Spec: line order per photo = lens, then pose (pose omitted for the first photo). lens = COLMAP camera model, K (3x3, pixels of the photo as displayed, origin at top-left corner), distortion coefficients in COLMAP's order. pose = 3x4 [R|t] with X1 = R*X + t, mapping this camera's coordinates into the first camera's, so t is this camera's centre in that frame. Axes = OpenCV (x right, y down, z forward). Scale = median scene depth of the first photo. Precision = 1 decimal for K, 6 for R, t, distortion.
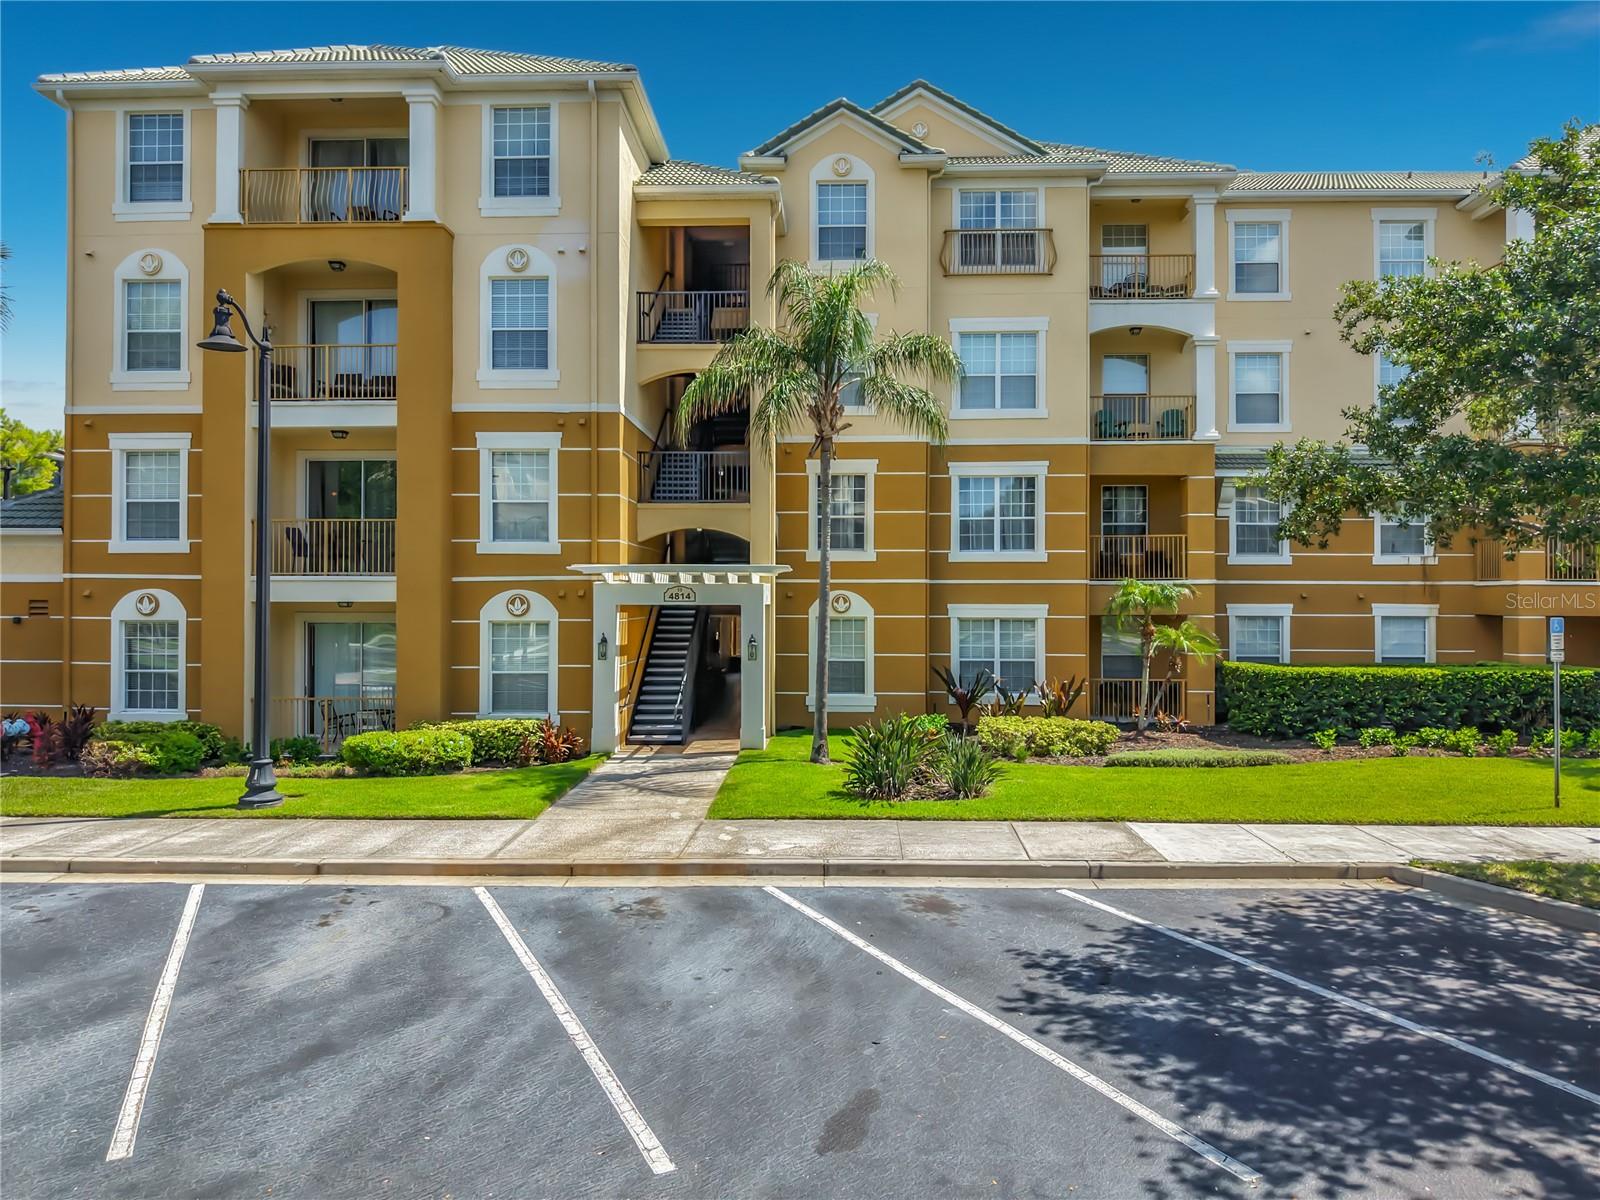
lens RADIAL K [[1105.5, 0, 800.0], [0, 1105.5, 600.0], [0, 0, 1]] dist [0.030973, -0.036400]
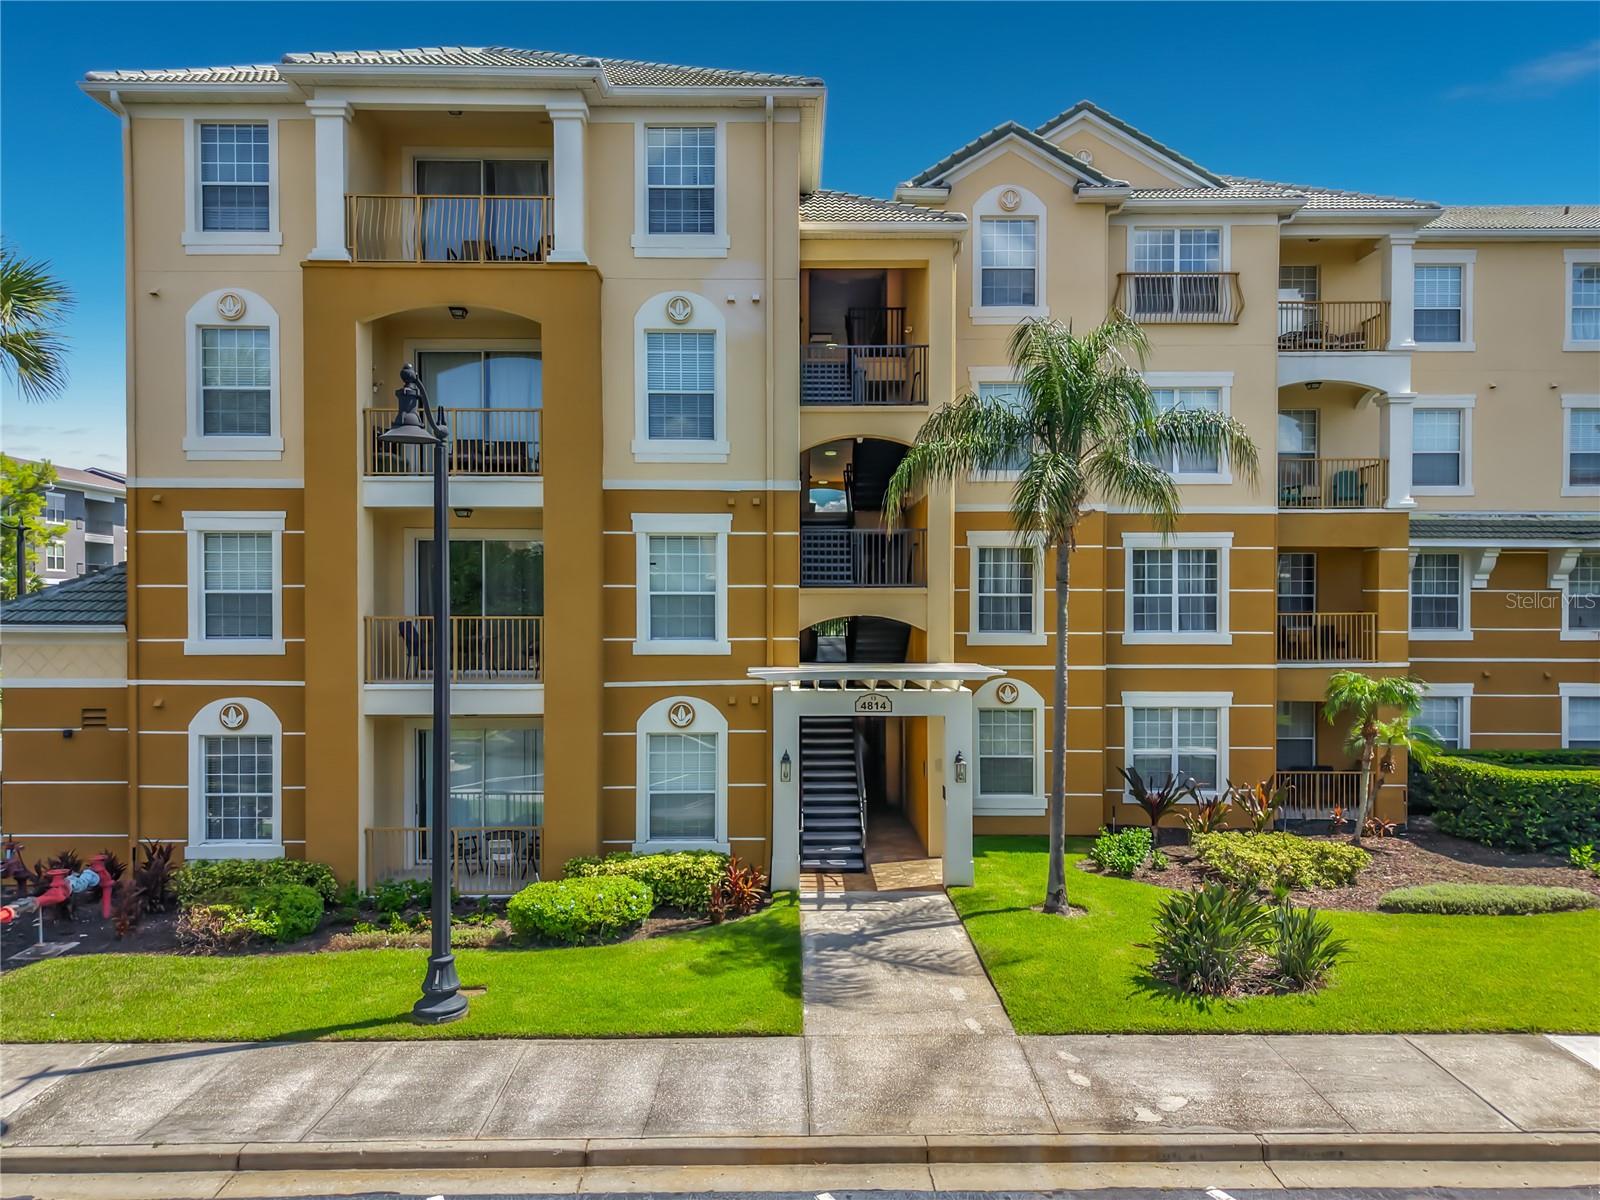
lens RADIAL K [[1066.0, 0, 800.9], [0, 1066.0, 624.8], [0, 0, 1]] dist [0.064413, -0.056466]
pose [[0.998955, -0.001936, 0.045670, -0.195546], [0.001145, 0.999849, 0.017354, -0.077805], [-0.045697, -0.017283, 0.998806, 0.167924]]
